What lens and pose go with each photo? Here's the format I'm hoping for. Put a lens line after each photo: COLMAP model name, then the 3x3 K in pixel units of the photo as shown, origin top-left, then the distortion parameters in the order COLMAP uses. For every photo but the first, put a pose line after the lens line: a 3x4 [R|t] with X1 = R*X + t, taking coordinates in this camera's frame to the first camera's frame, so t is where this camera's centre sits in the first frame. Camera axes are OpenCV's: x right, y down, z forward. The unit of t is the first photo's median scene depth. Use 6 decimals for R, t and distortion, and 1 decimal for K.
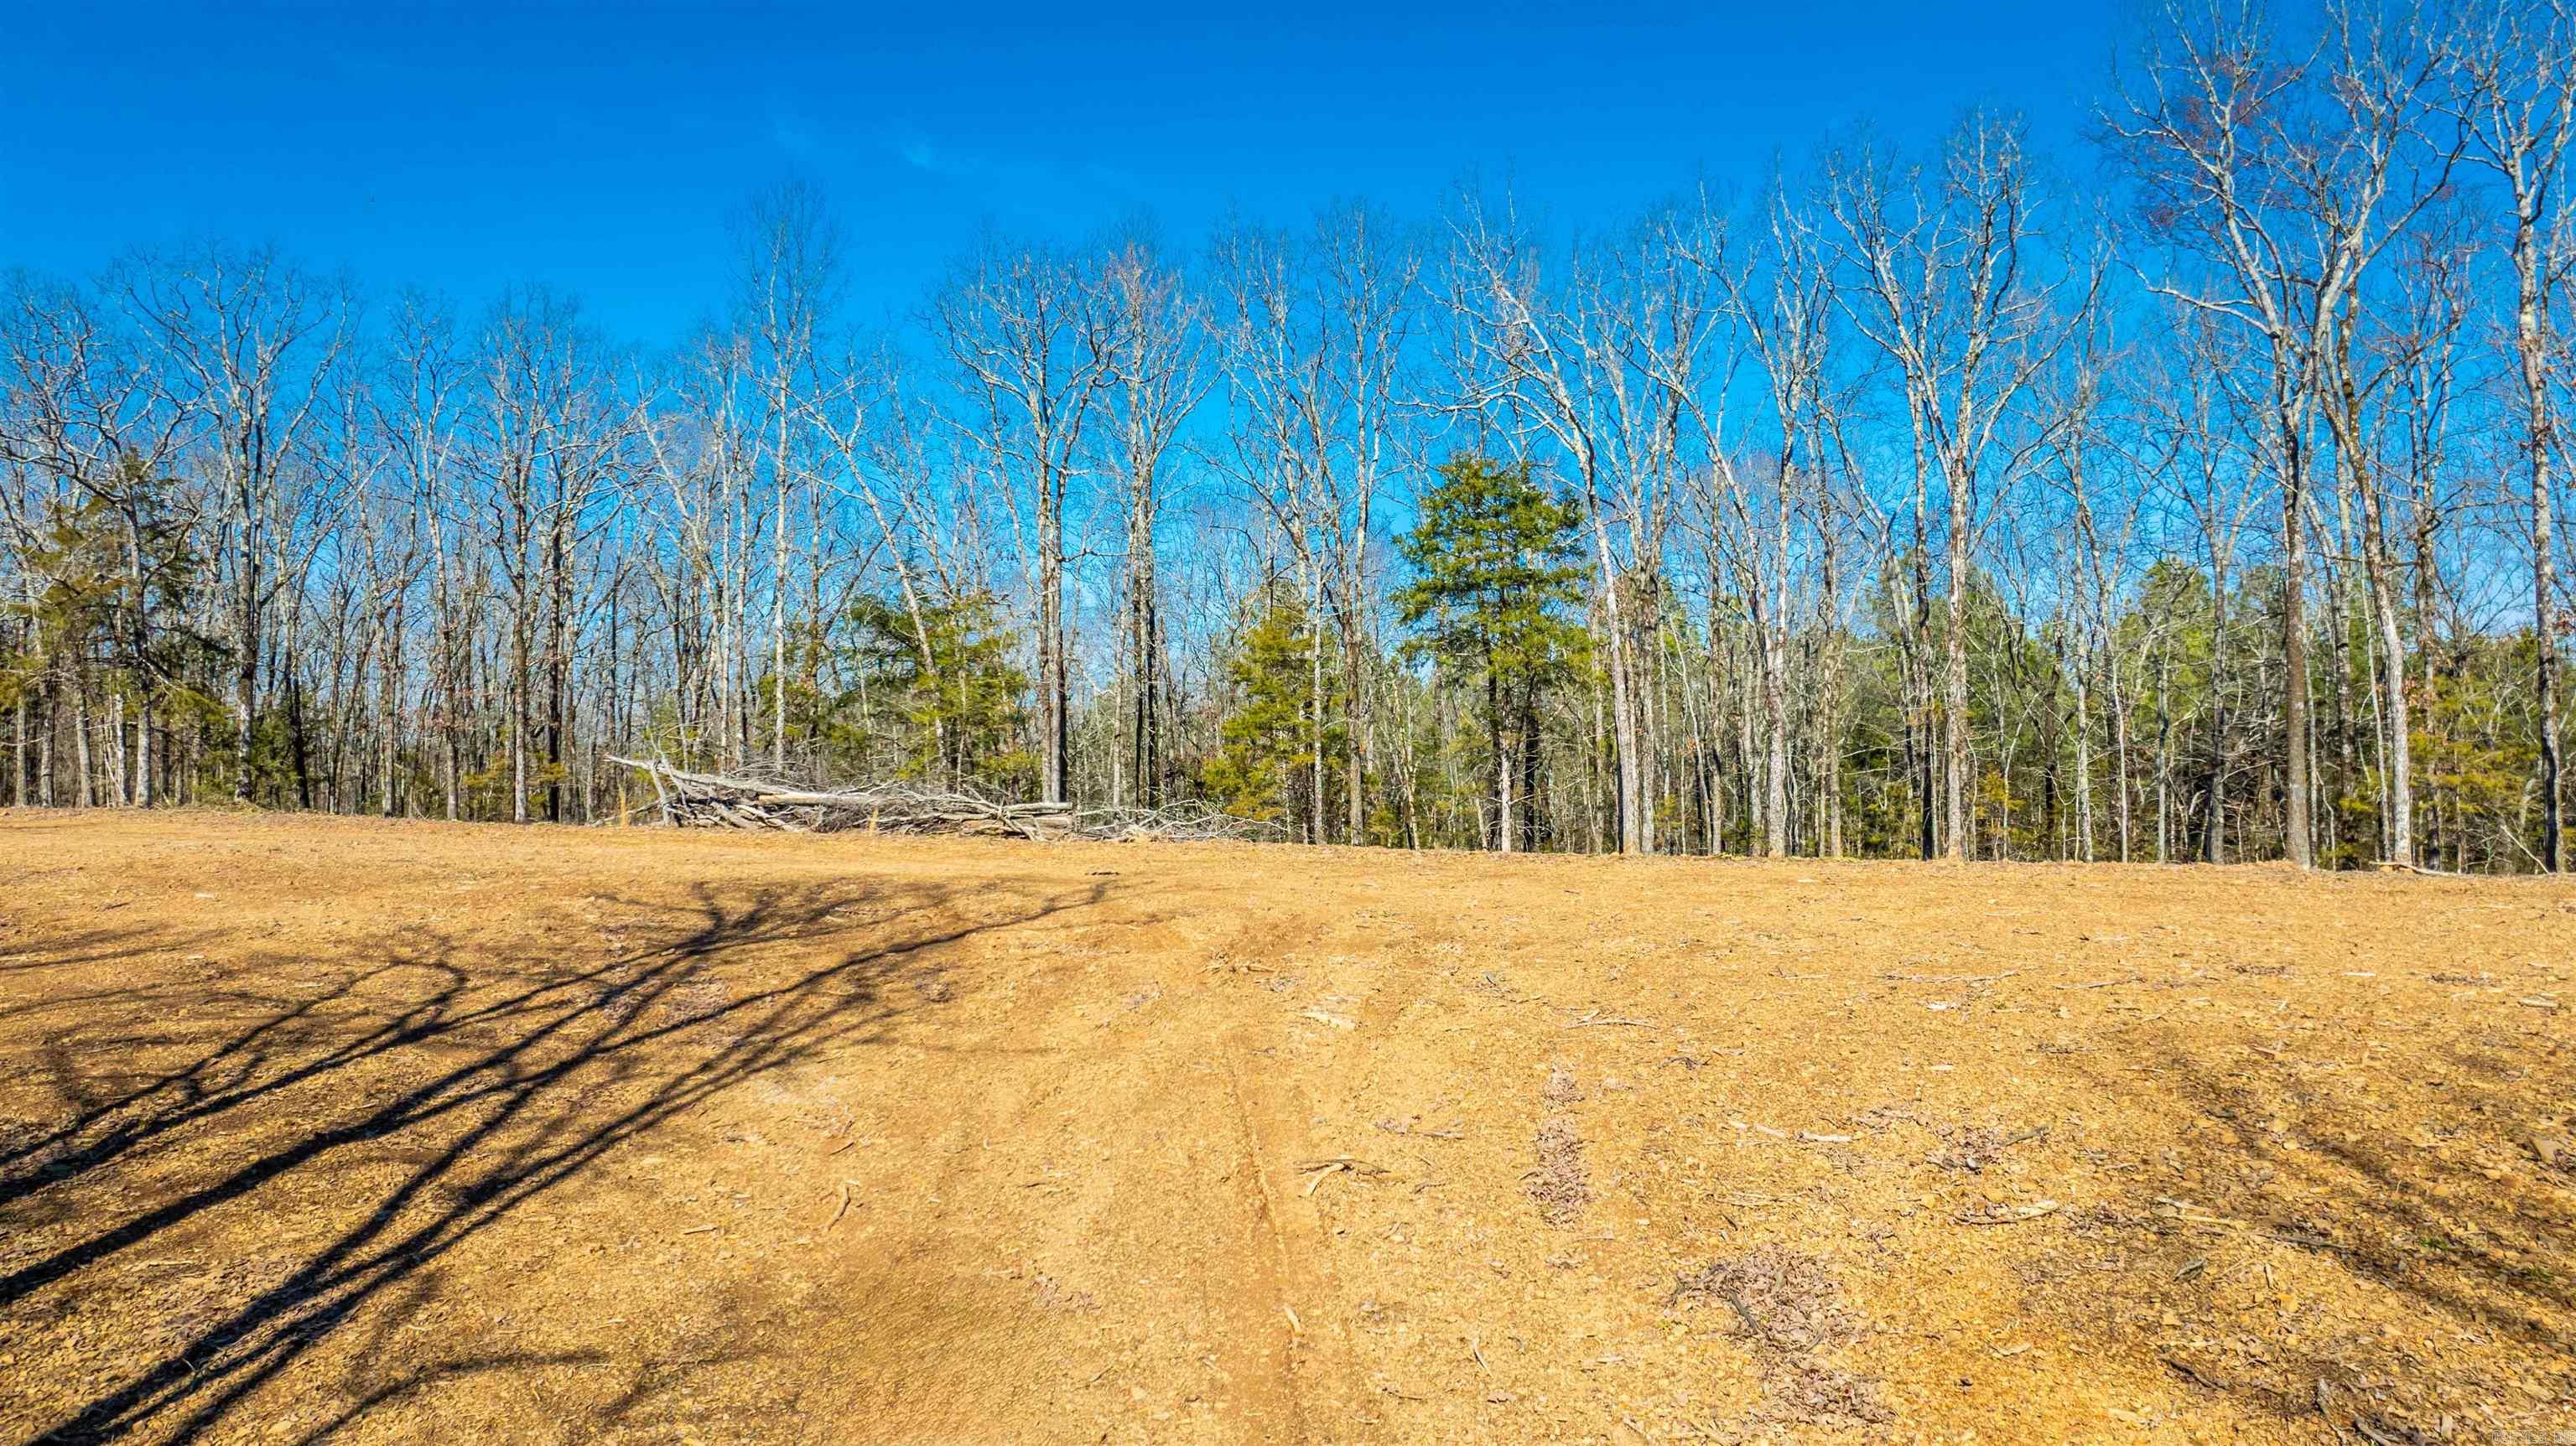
lens RADIAL K [[1803.5, 0, 1285.1], [0, 1803.5, 725.5], [0, 0, 1]] dist [-0.020726, 0.001043]
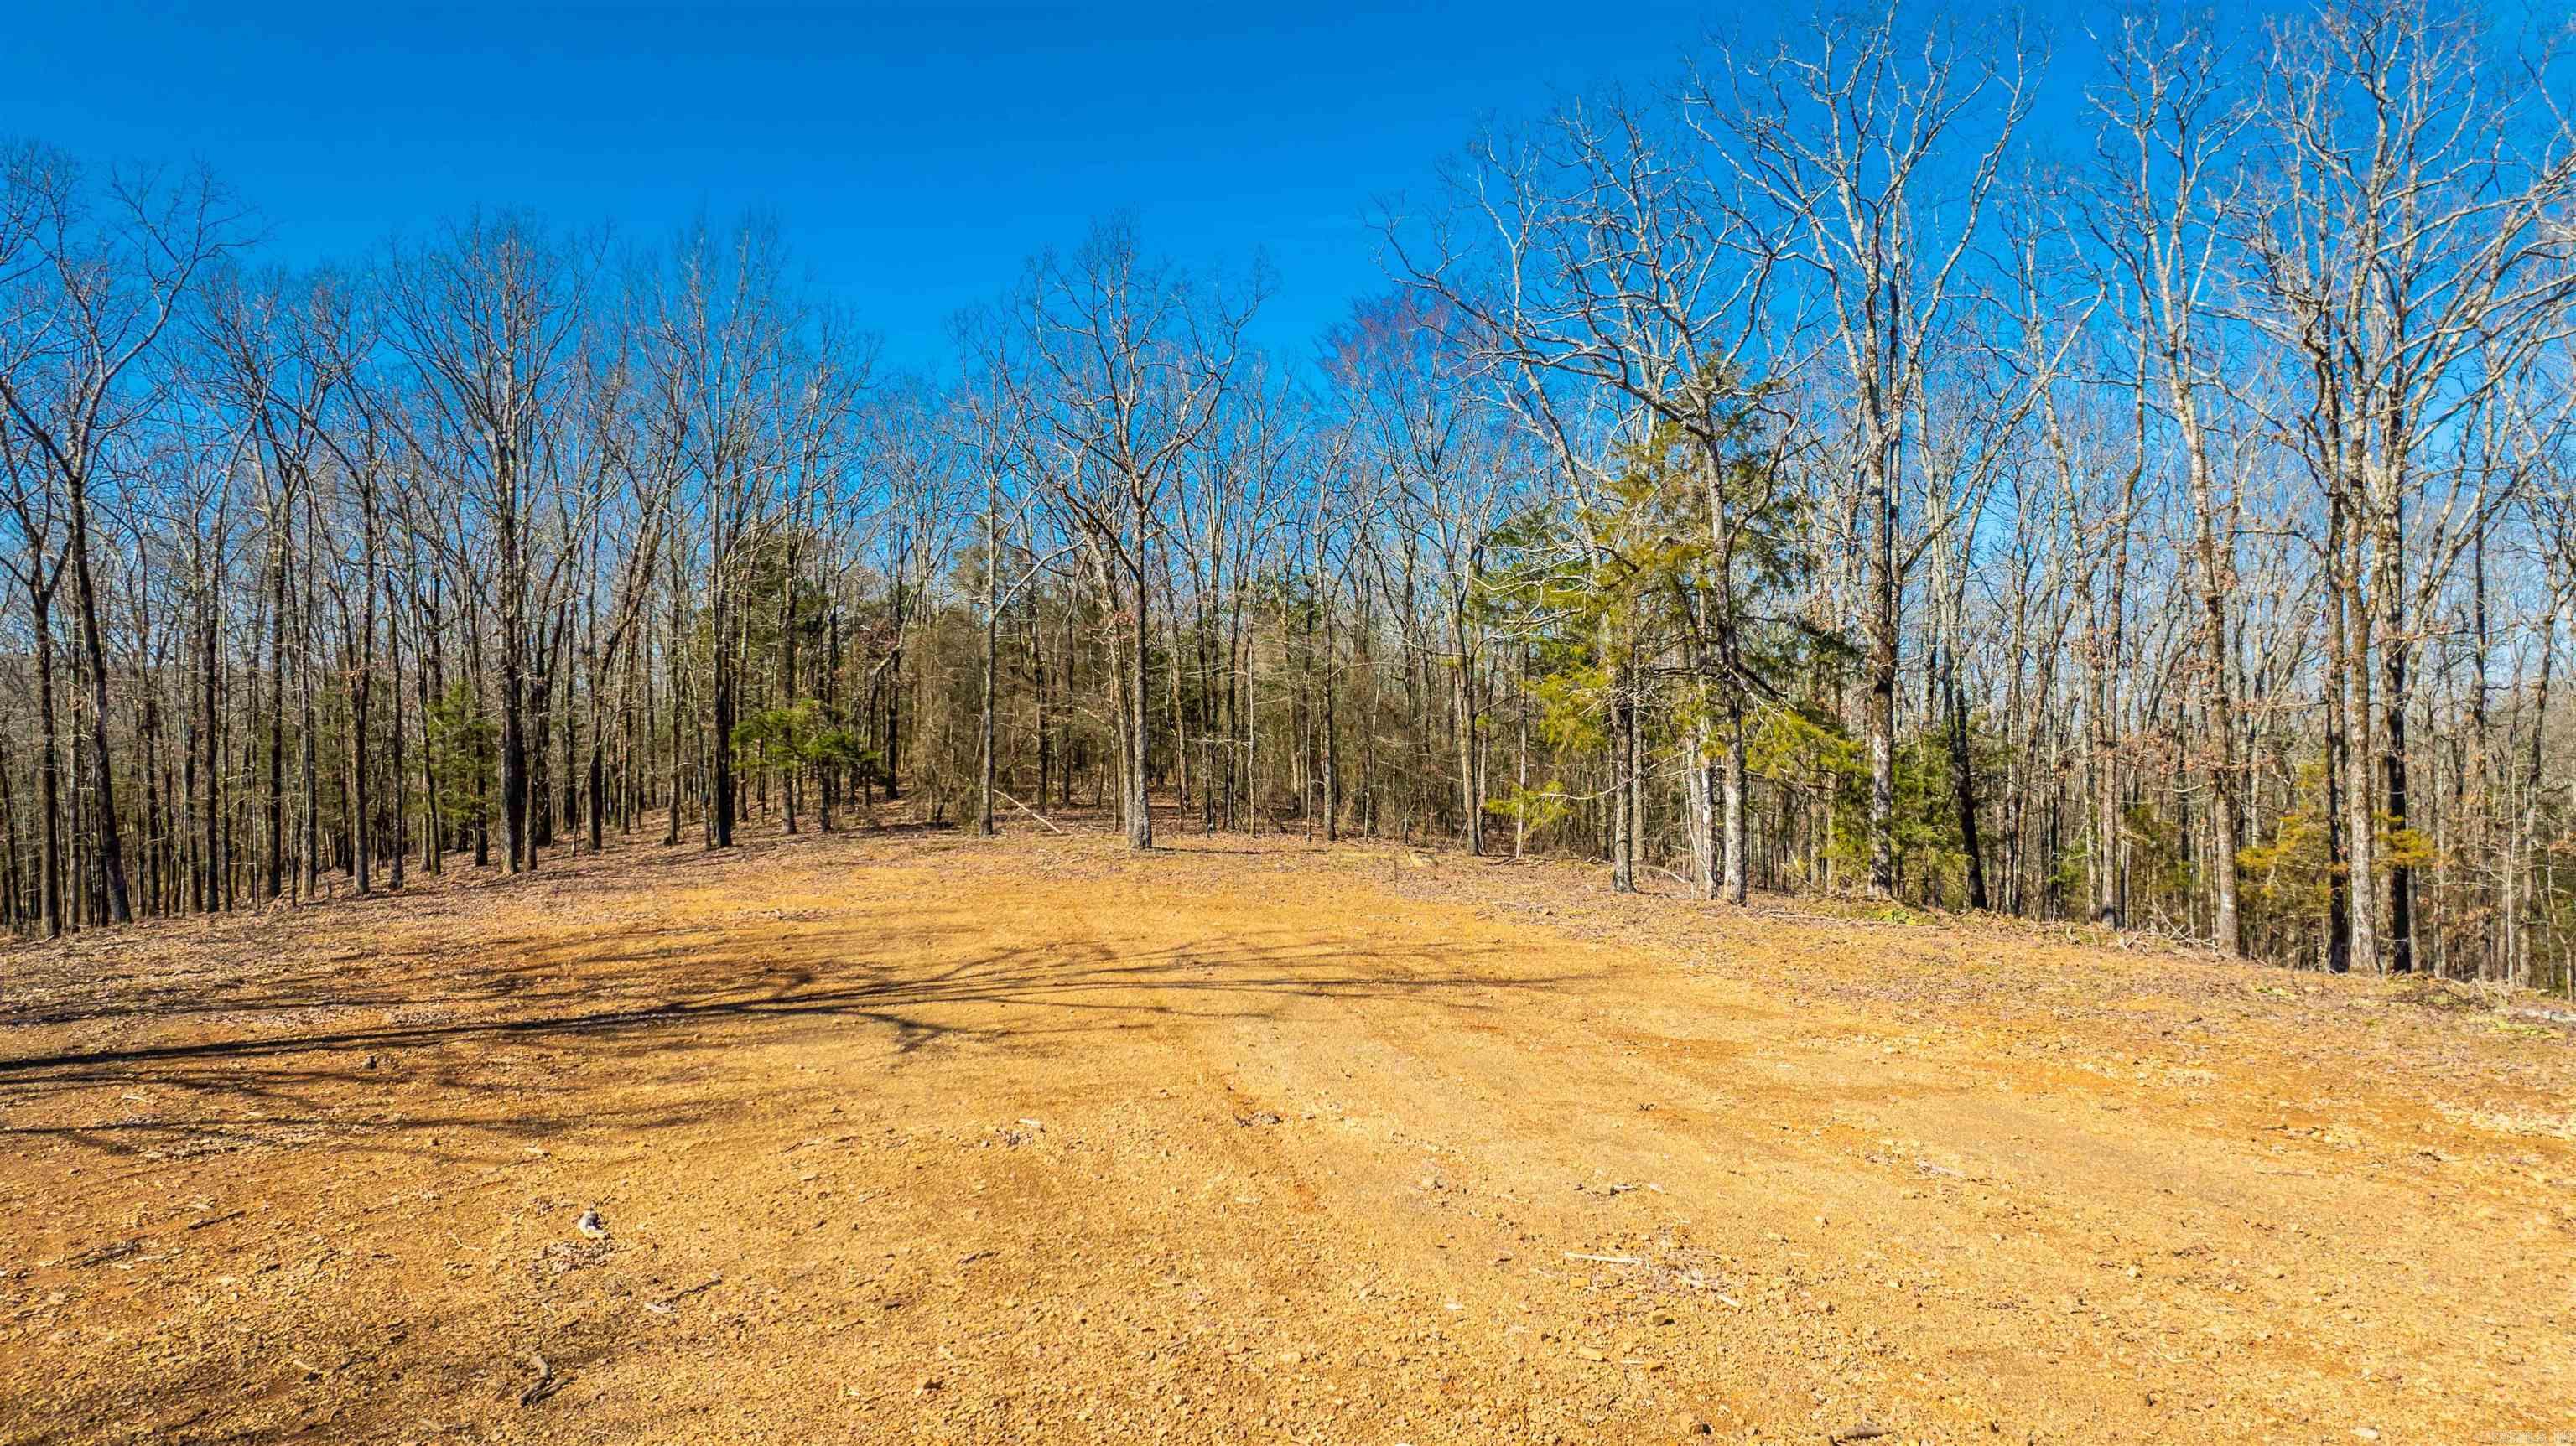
lens RADIAL K [[1803.5, 0, 1285.1], [0, 1803.5, 725.5], [0, 0, 1]] dist [-0.020726, 0.001043]
pose [[0.646626, -0.011380, -0.762723, -0.240640], [0.016151, 0.999869, -0.001226, -0.017548], [0.762636, -0.011526, 0.646725, 0.442847]]
